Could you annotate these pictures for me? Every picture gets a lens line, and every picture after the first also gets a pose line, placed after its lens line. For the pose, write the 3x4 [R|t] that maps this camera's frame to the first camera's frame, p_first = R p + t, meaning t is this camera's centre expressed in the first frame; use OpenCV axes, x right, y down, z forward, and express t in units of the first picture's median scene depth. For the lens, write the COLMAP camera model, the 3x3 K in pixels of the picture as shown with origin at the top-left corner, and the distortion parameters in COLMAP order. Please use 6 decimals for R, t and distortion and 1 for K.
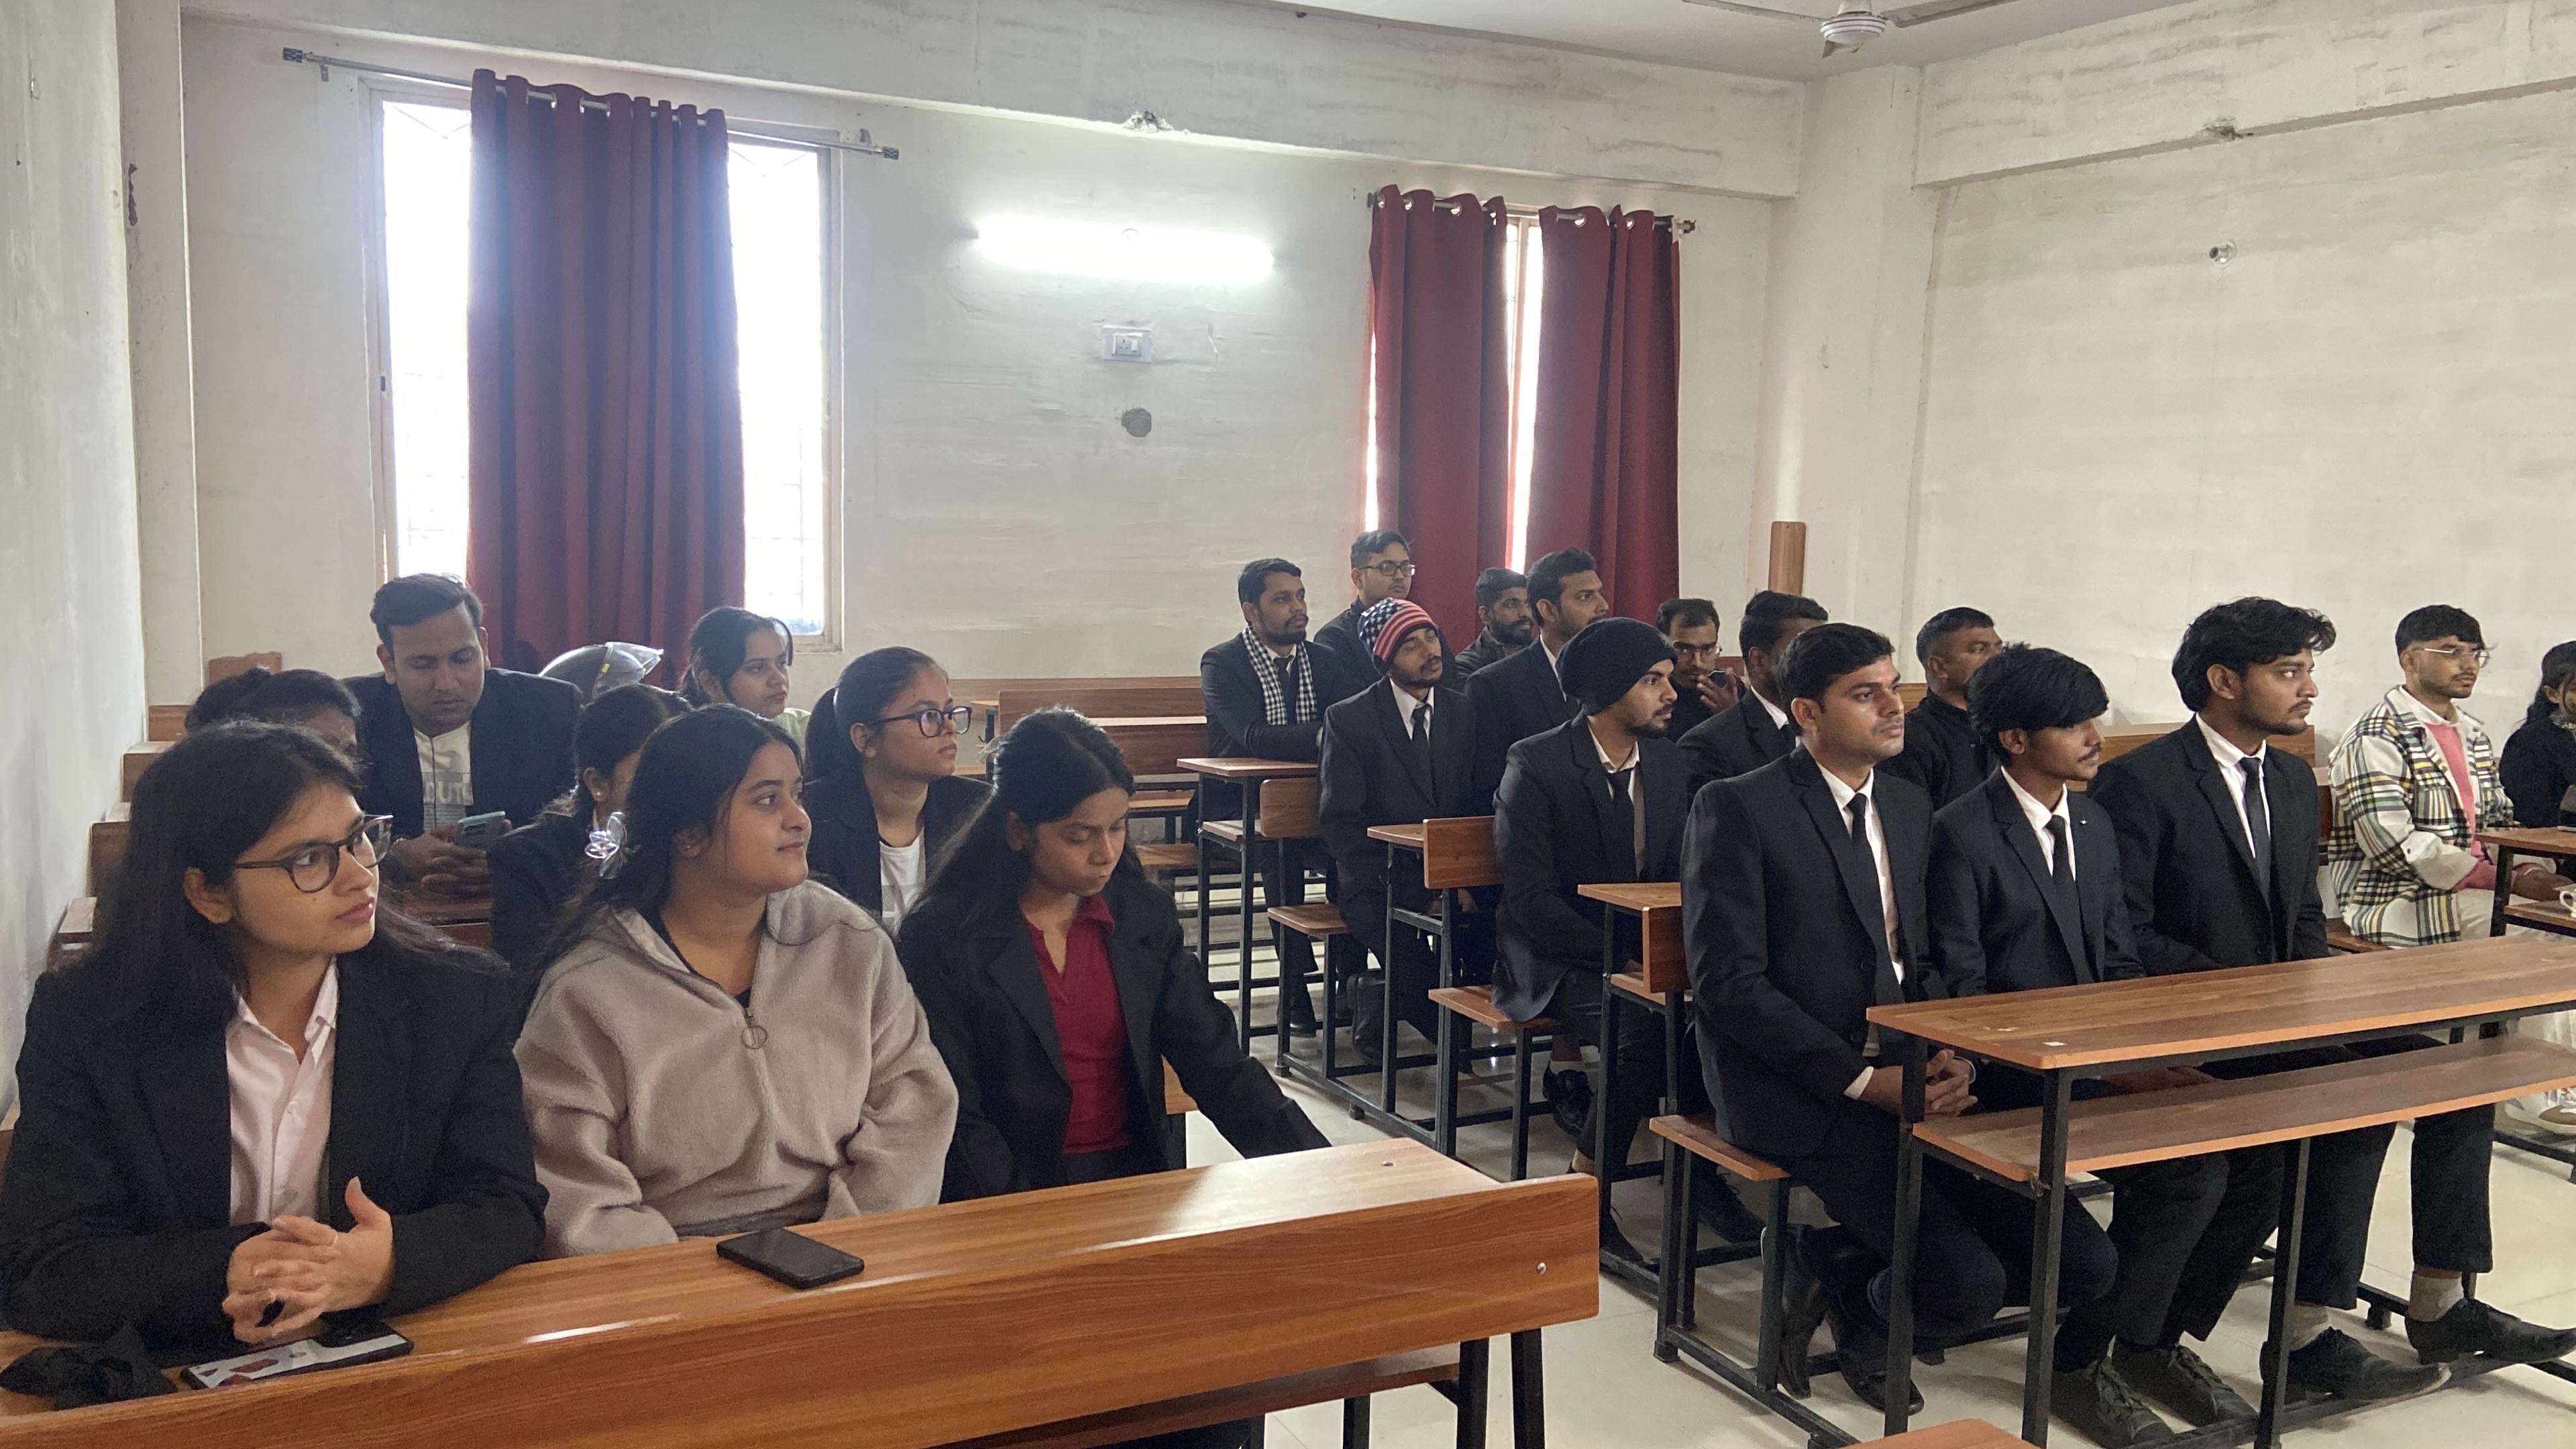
lens RADIAL K [[1956.4, 0, 1258.4], [0, 1956.4, 730.4], [0, 0, 1]] dist [0.125374, -0.165713]
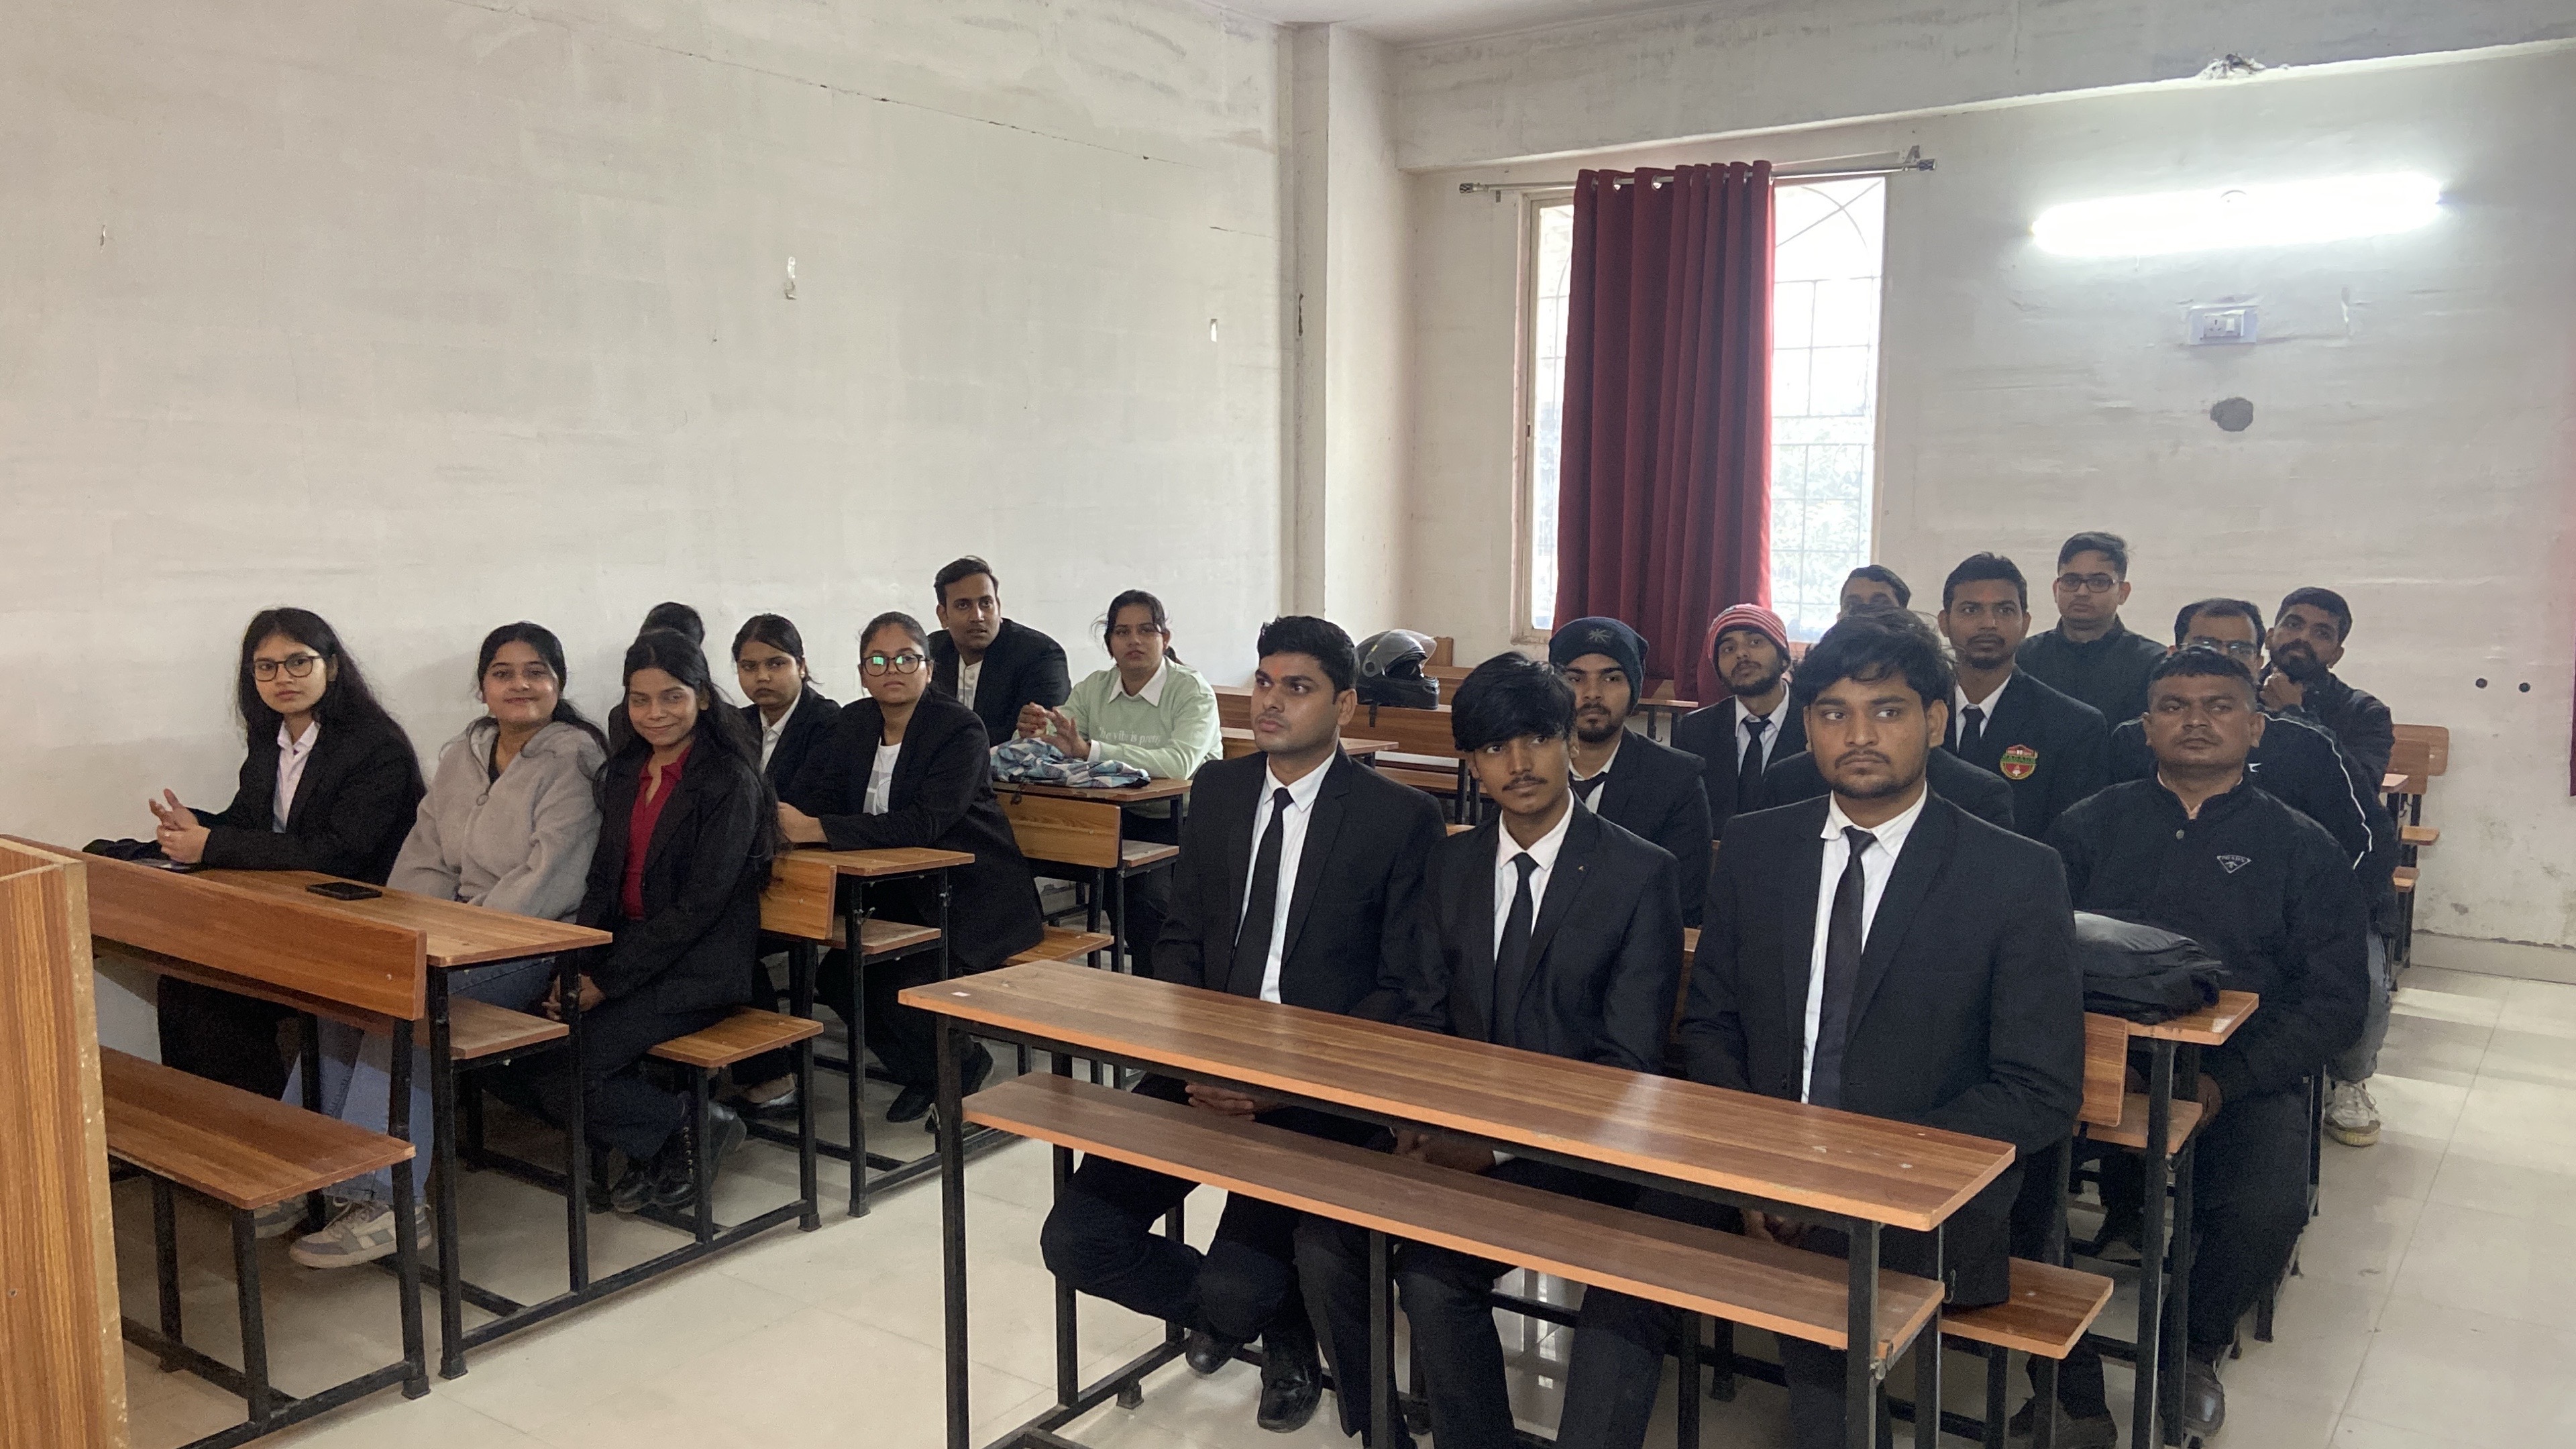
lens RADIAL K [[1954.8, 0, 1264.7], [0, 1954.8, 727.3], [0, 0, 1]] dist [0.123792, -0.152636]
pose [[0.476417, 0.078717, -0.875689, 0.518210], [-0.093538, 0.994869, 0.038540, -0.016275], [0.874230, 0.063549, 0.481335, 0.228573]]
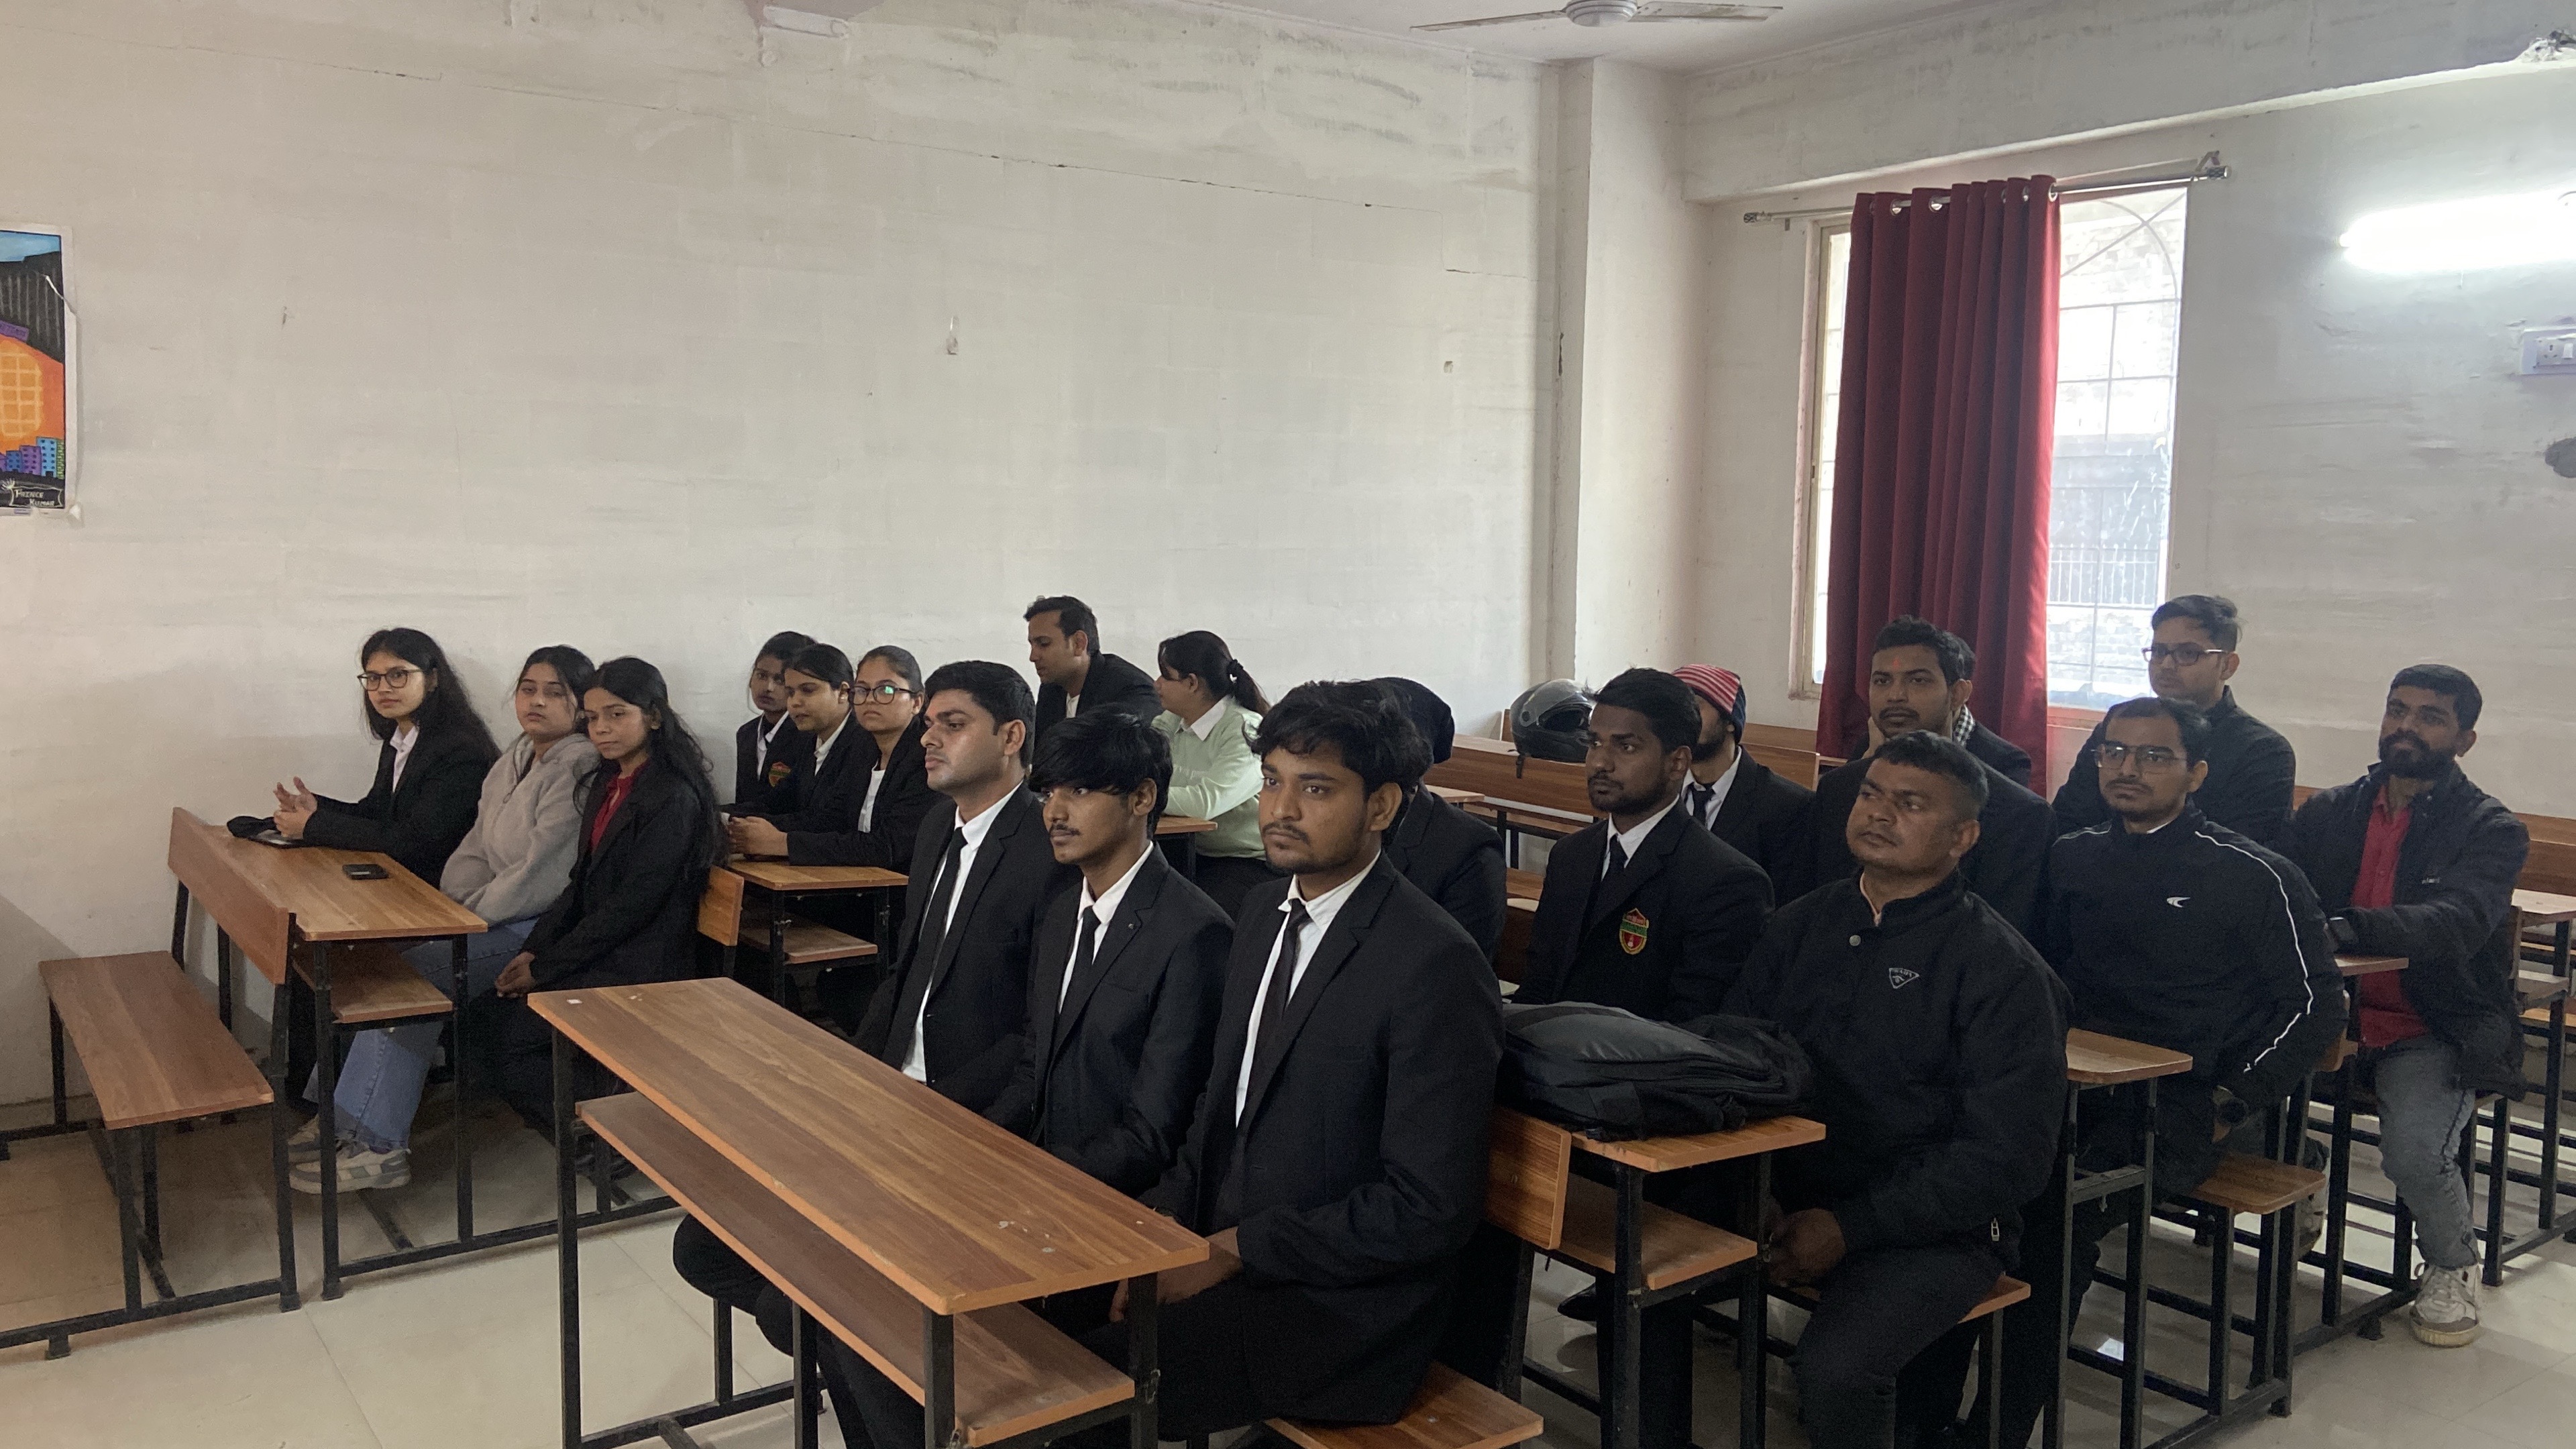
lens RADIAL K [[1955.2, 0, 1271.5], [0, 1955.2, 708.8], [0, 0, 1]] dist [0.128520, -0.161963]
pose [[0.163264, 0.068872, -0.984175, 0.591731], [-0.124331, 0.991044, 0.048727, -0.044703], [0.978717, 0.114409, 0.170365, 0.436264]]
